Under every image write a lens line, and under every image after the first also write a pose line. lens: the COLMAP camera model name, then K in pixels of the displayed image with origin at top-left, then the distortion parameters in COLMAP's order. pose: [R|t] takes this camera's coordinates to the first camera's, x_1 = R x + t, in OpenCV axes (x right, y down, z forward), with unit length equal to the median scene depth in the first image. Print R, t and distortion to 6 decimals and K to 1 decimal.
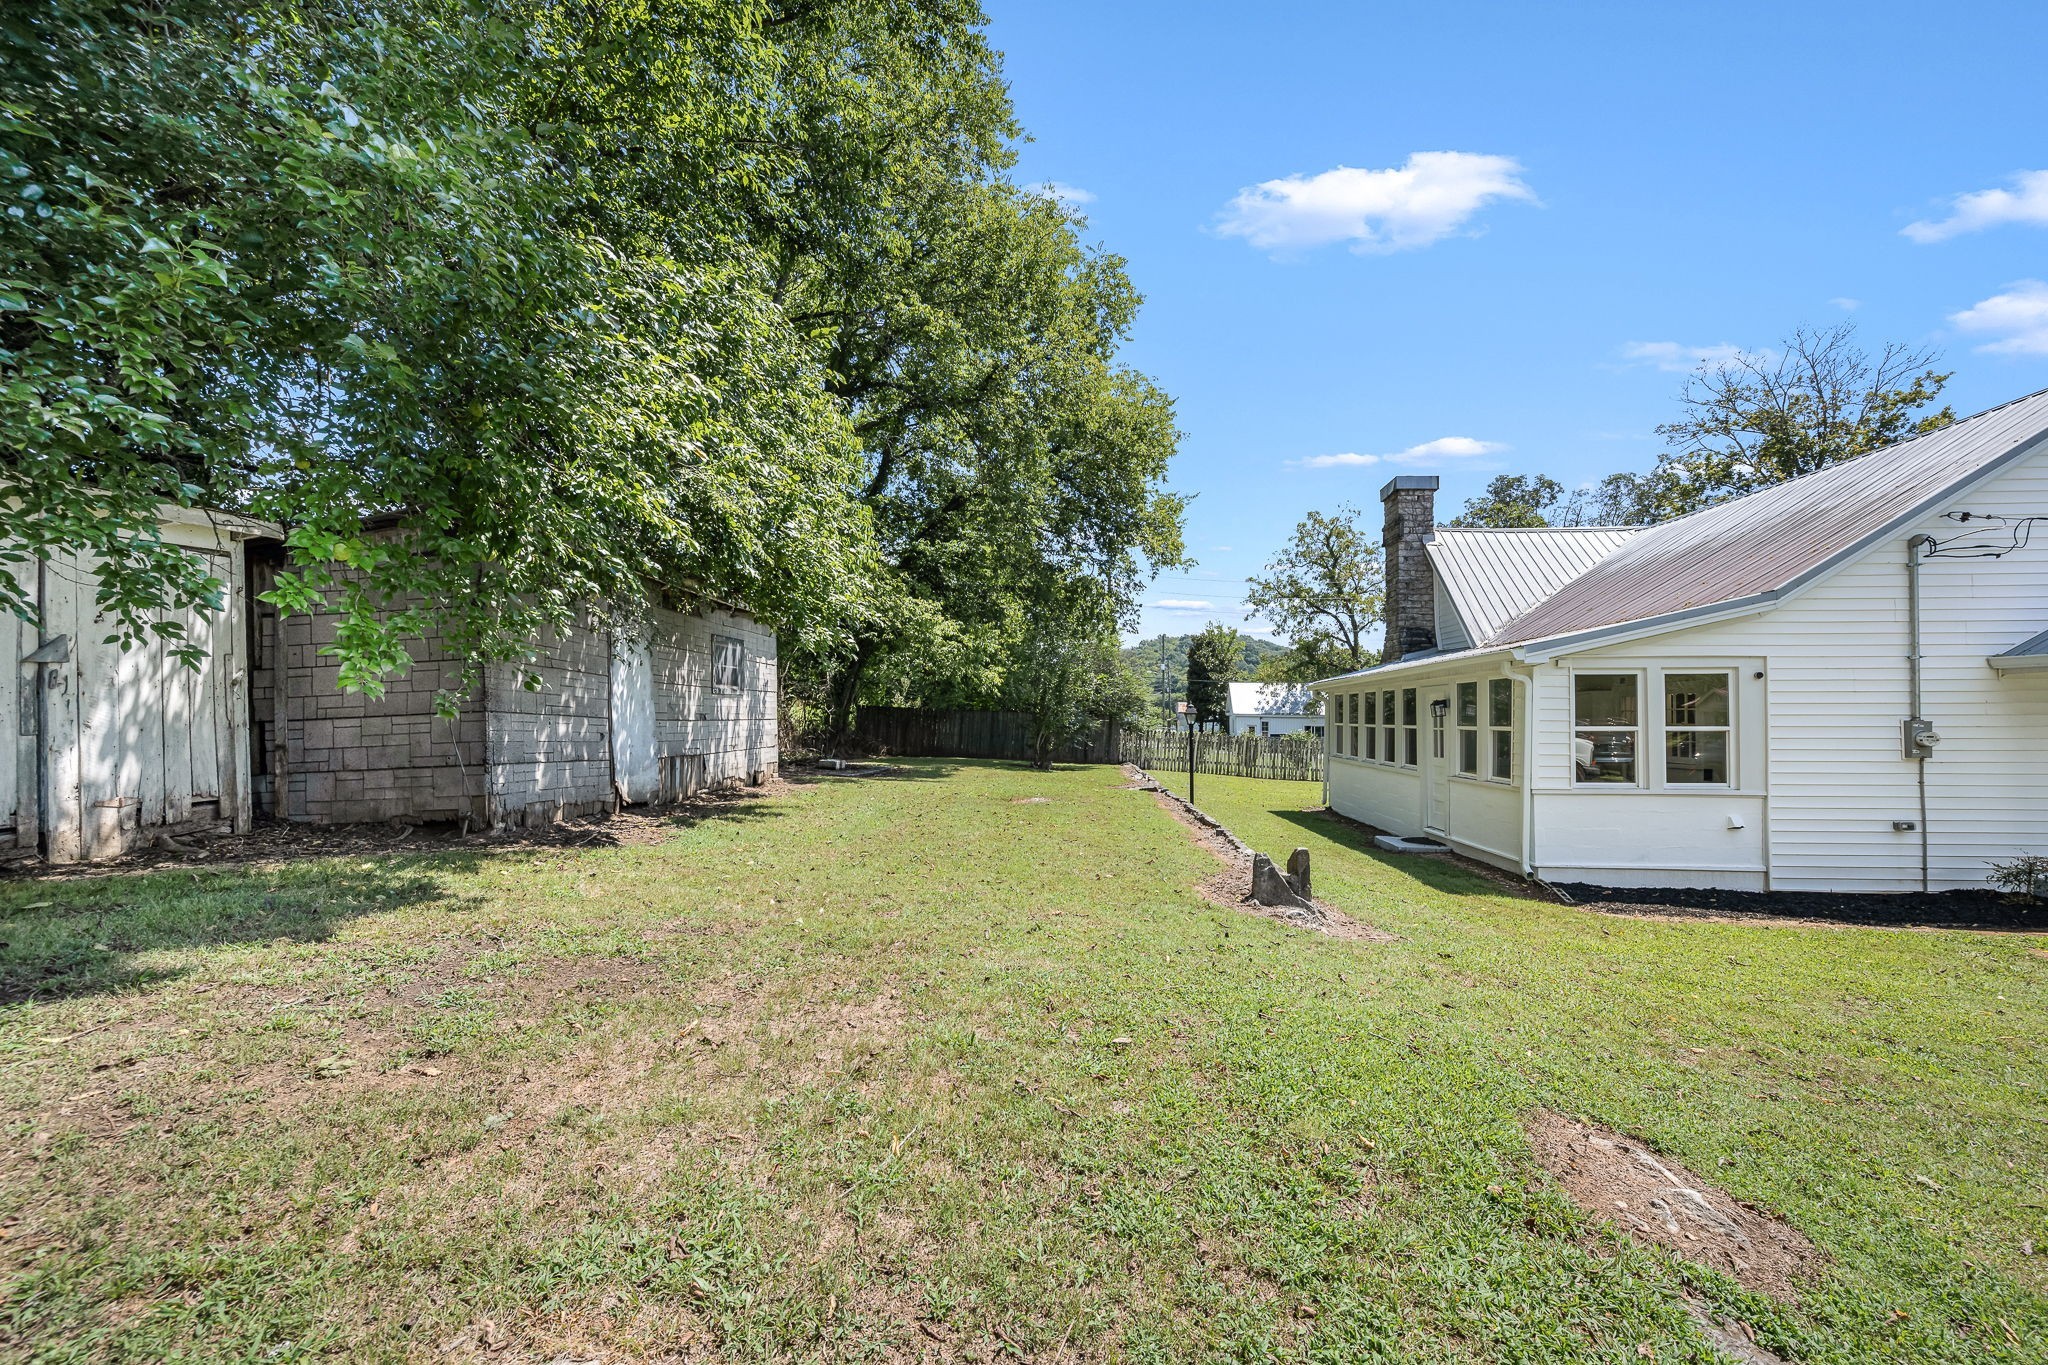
lens RADIAL K [[823.4, 0, 1028.2], [0, 823.4, 709.9], [0, 0, 1]] dist [0.000518, 0.000429]
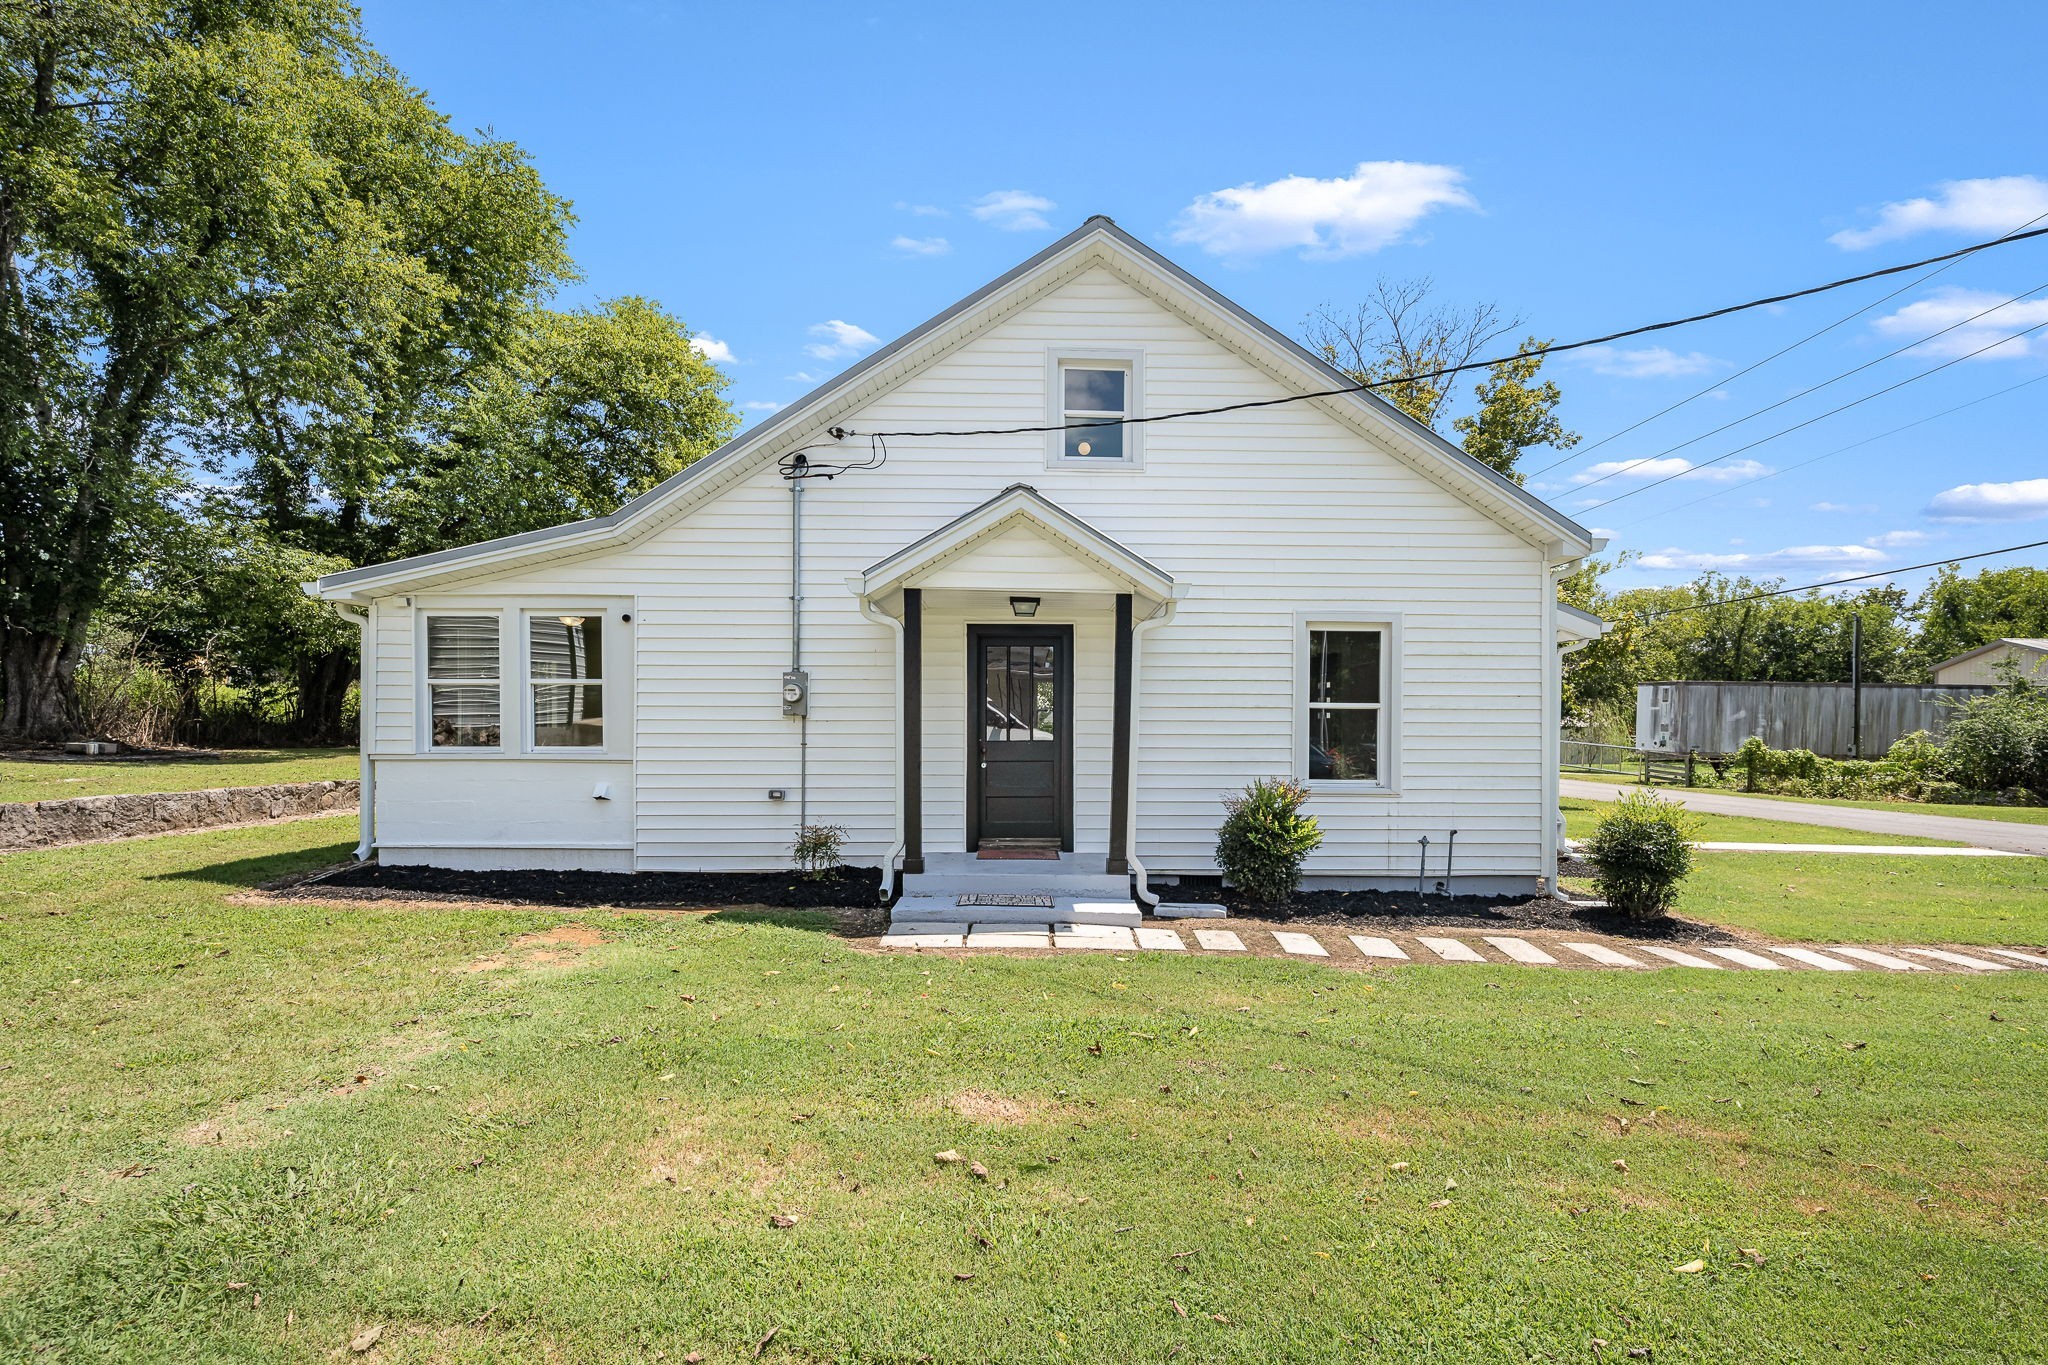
lens RADIAL K [[777.3, 0, 1023.2], [0, 777.3, 712.7], [0, 0, 1]] dist [0.007068, -0.000042]
pose [[0.999937, -0.001527, 0.011143, 0.653117], [0.001317, 0.999822, 0.018825, 0.020222], [-0.011169, -0.018809, 0.999761, 0.094203]]
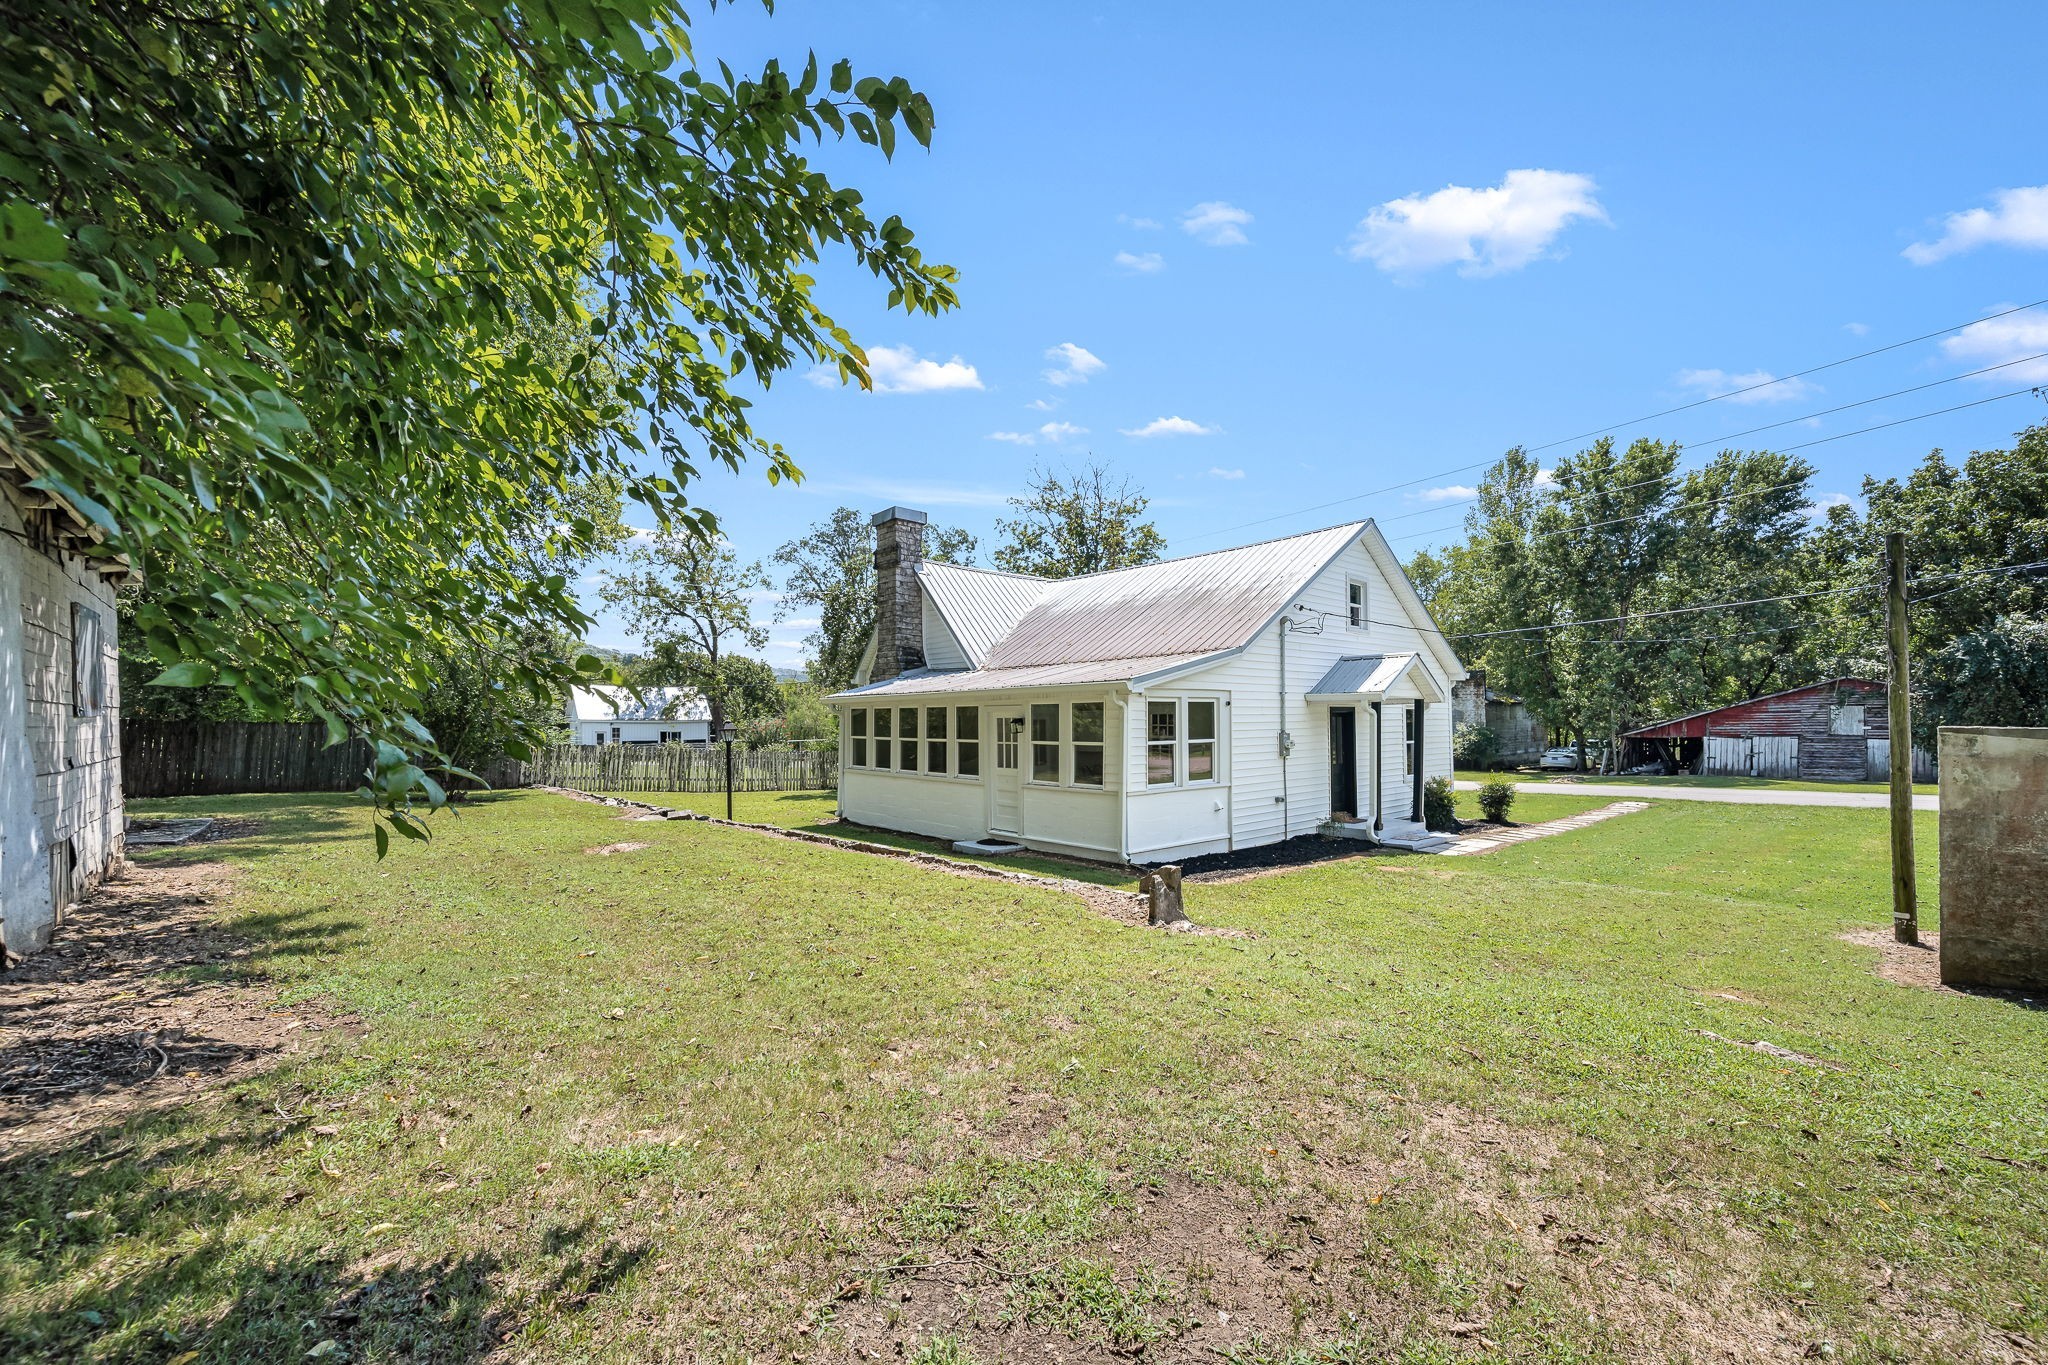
lens RADIAL K [[823.4, 0, 1028.2], [0, 823.4, 709.9], [0, 0, 1]] dist [0.000518, 0.000429]
pose [[0.697482, 0.002104, 0.716599, -0.203799], [-0.000097, 0.999996, -0.002841, -0.013318], [-0.716602, 0.001912, 0.697479, 0.122144]]
